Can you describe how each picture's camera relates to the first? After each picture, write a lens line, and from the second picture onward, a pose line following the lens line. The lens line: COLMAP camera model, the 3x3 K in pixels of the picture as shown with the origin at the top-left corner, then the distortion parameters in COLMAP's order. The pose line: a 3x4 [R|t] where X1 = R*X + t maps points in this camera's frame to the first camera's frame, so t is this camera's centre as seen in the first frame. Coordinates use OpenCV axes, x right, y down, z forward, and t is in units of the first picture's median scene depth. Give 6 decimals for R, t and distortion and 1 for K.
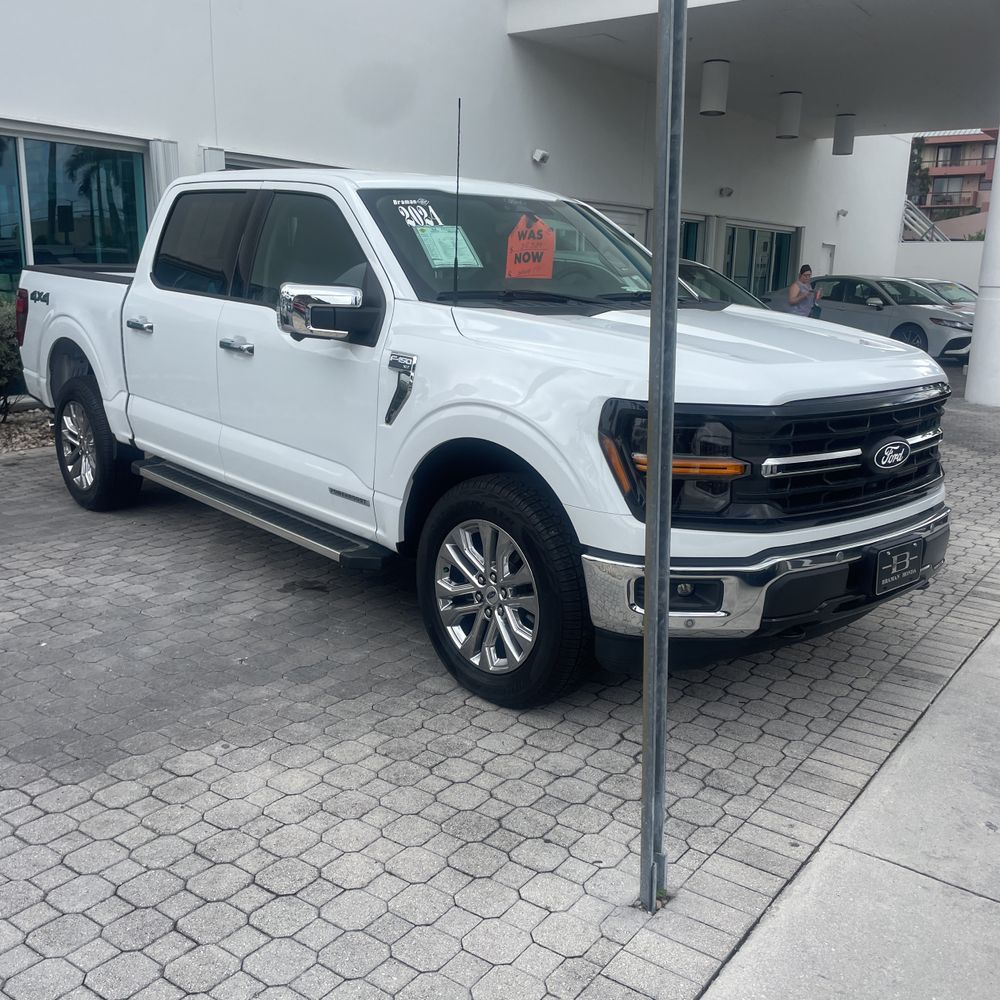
lens RADIAL K [[1000.4, 0, 502.1], [0, 1000.4, 506.9], [0, 0, 1]] dist [0.095364, -0.121588]
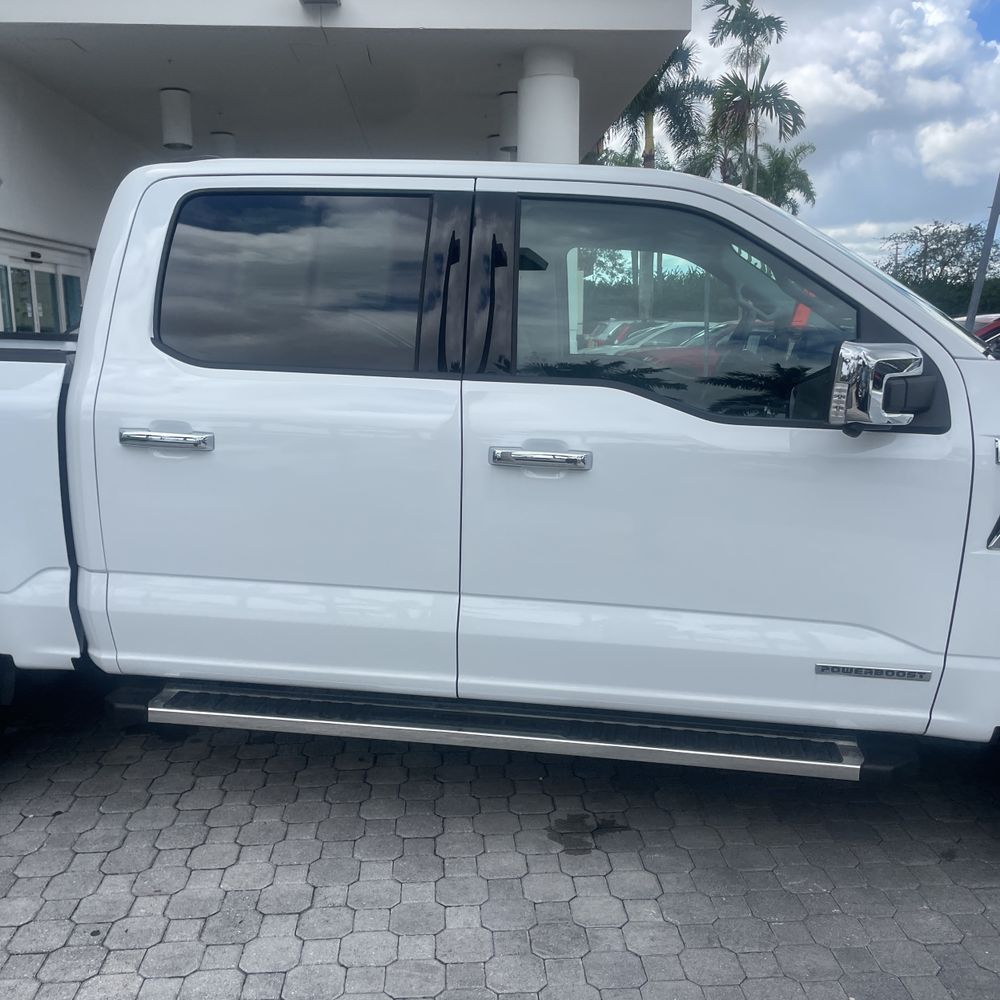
lens RADIAL K [[1002.0, 0, 495.1], [0, 1002.0, 493.3], [0, 0, 1]] dist [0.112493, -0.147089]
pose [[0.776583, -0.130081, 0.616440, -0.697645], [0.165595, 0.986194, -0.000508, -0.156204], [-0.607863, 0.102474, 0.787402, 0.617507]]
